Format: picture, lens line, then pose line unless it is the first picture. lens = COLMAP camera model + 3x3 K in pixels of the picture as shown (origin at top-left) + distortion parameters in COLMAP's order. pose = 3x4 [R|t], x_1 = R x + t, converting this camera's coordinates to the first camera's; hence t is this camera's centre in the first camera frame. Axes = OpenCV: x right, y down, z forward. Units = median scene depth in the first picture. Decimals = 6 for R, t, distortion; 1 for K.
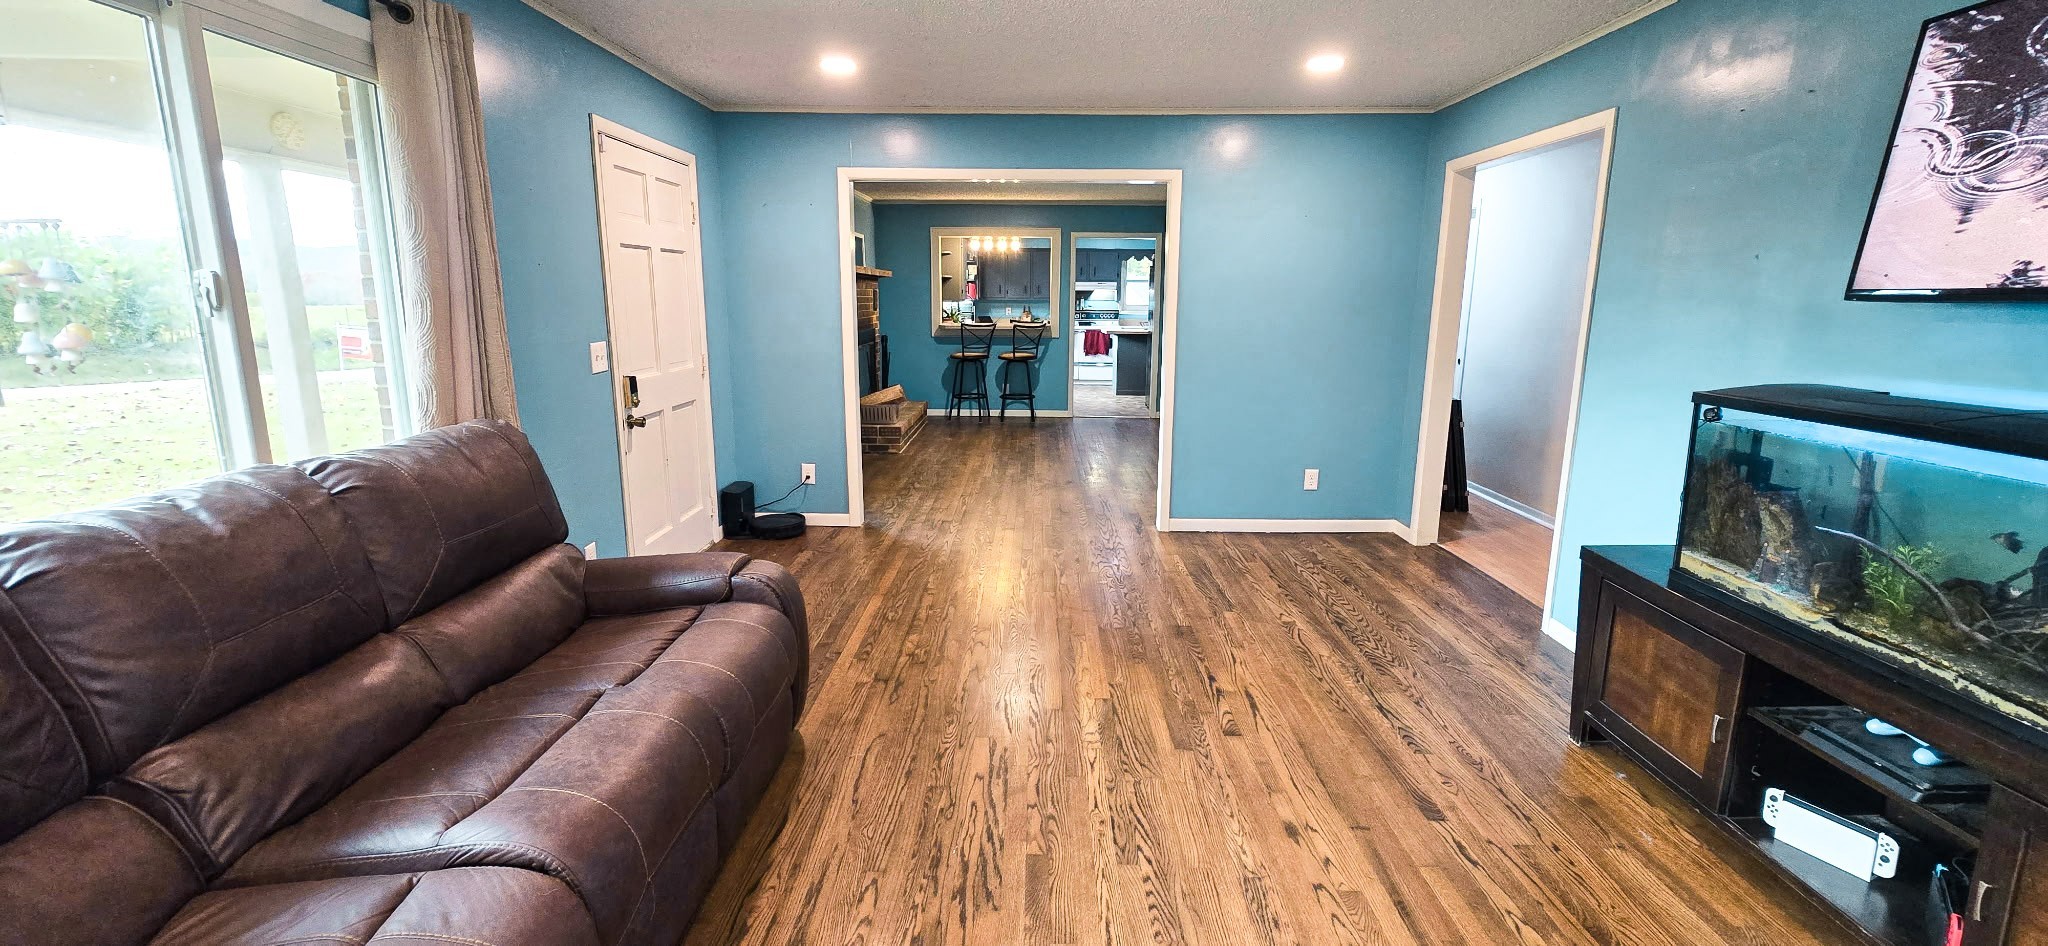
lens RADIAL K [[835.1, 0, 1020.5], [0, 835.1, 458.9], [0, 0, 1]] dist [-0.001168, -0.000254]
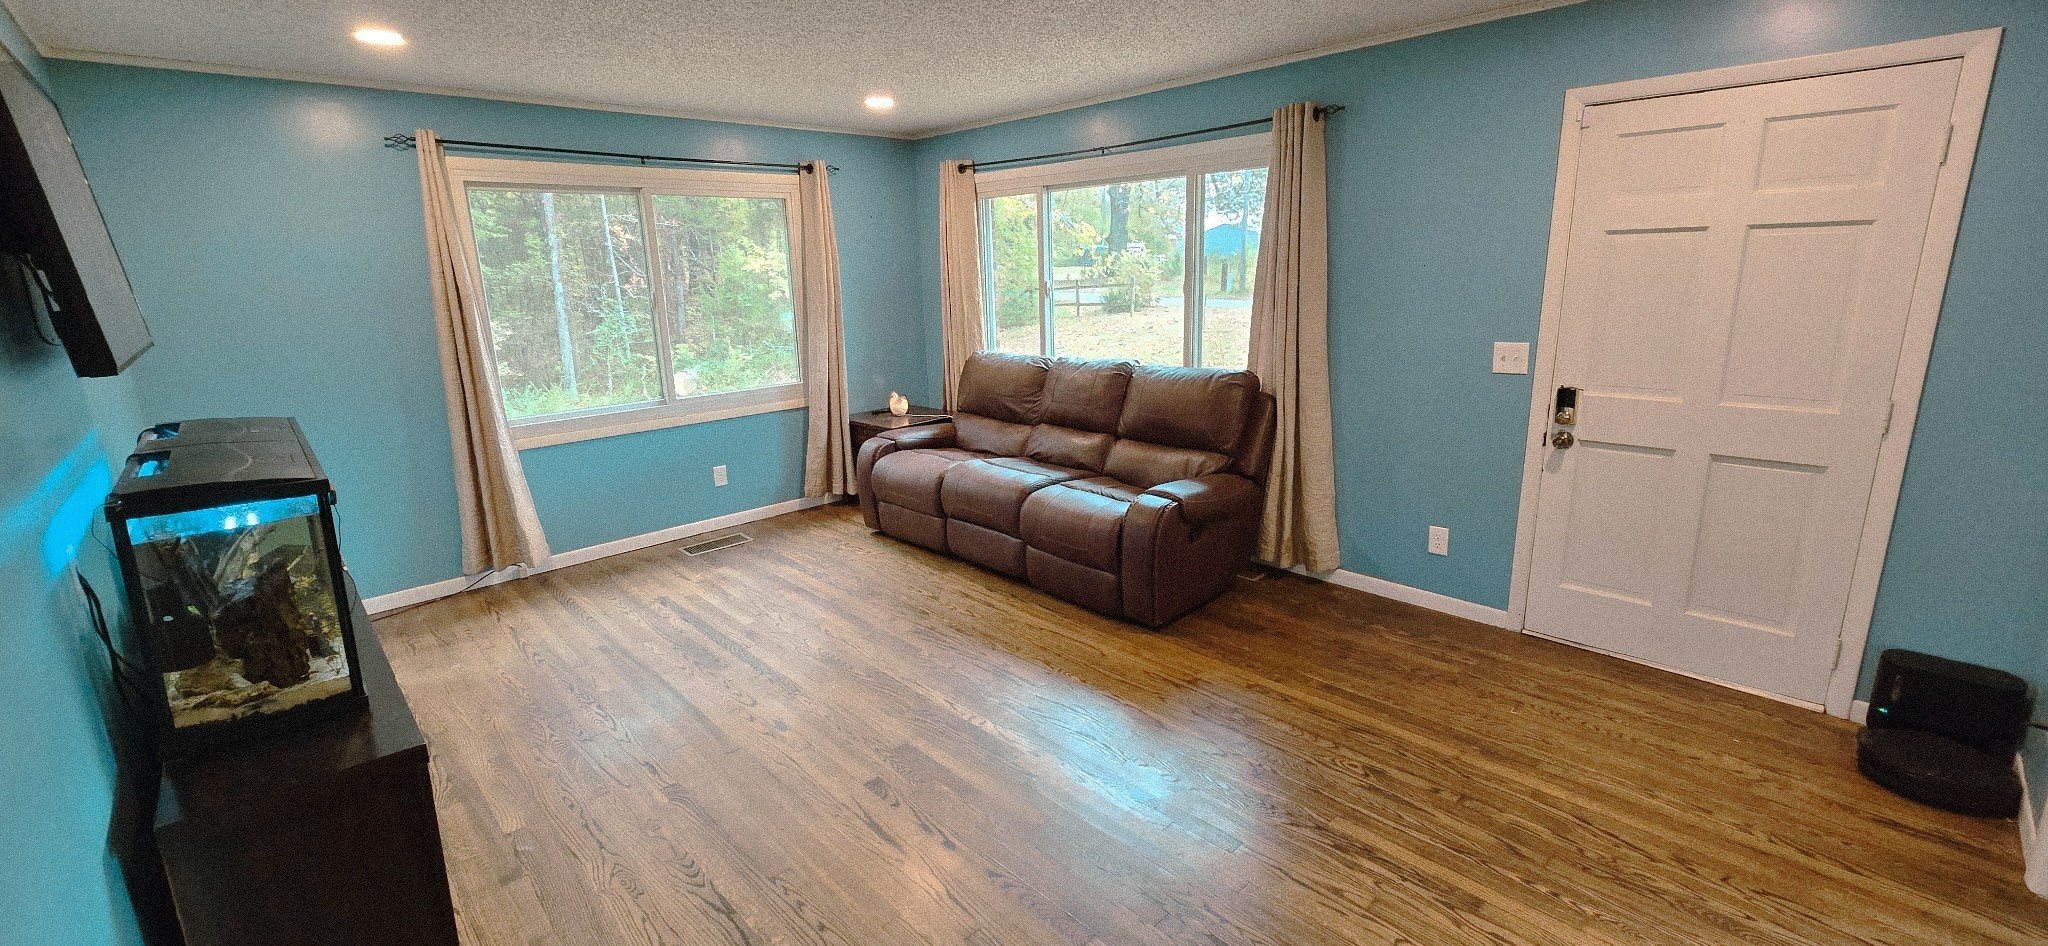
lens RADIAL K [[835.1, 0, 1020.5], [0, 835.1, 458.9], [0, 0, 1]] dist [-0.001168, -0.000254]
pose [[-0.711516, 0.173629, -0.680881, 0.647396], [-0.111639, 0.928750, 0.353498, -0.332833], [0.693745, 0.327532, -0.641436, 1.447365]]
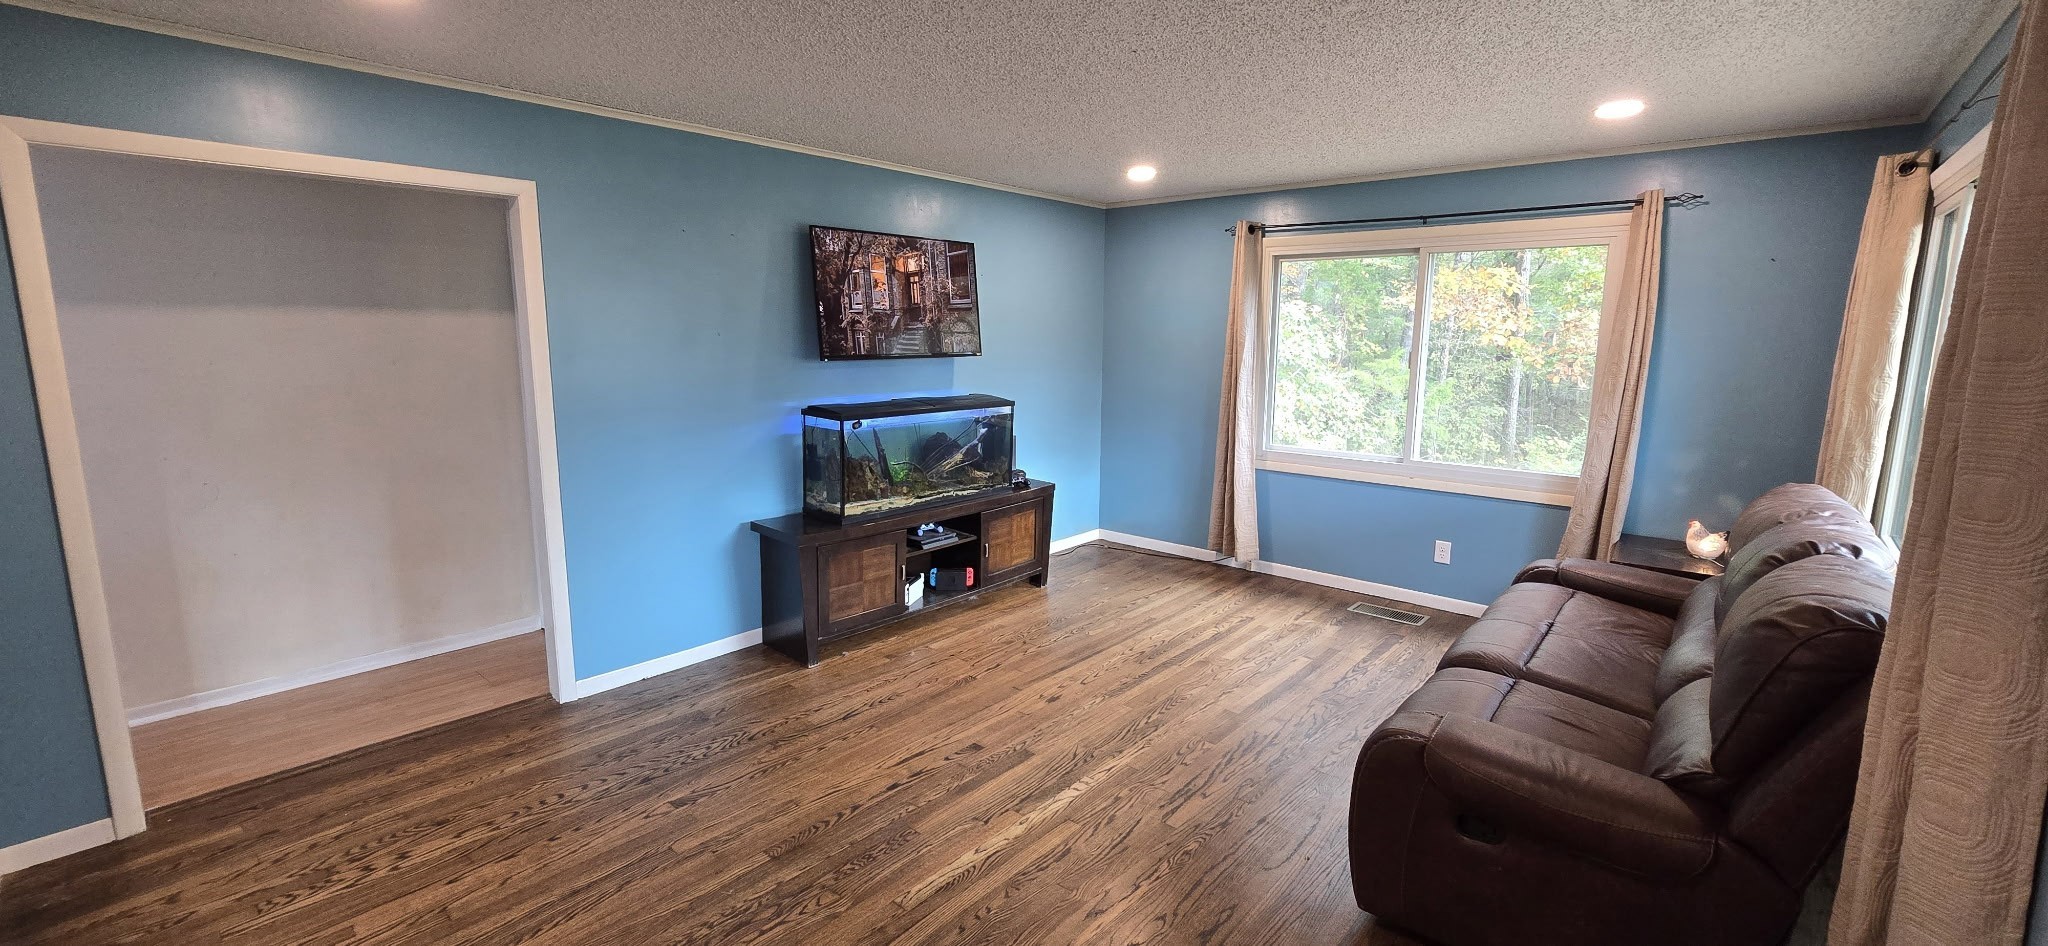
lens RADIAL K [[835.1, 0, 1020.5], [0, 835.1, 458.9], [0, 0, 1]] dist [-0.001168, -0.000254]
pose [[-0.764164, -0.110792, 0.635435, -0.436199], [0.111433, 0.947650, 0.299237, -0.350250], [-0.635323, 0.299475, -0.711814, 1.501369]]
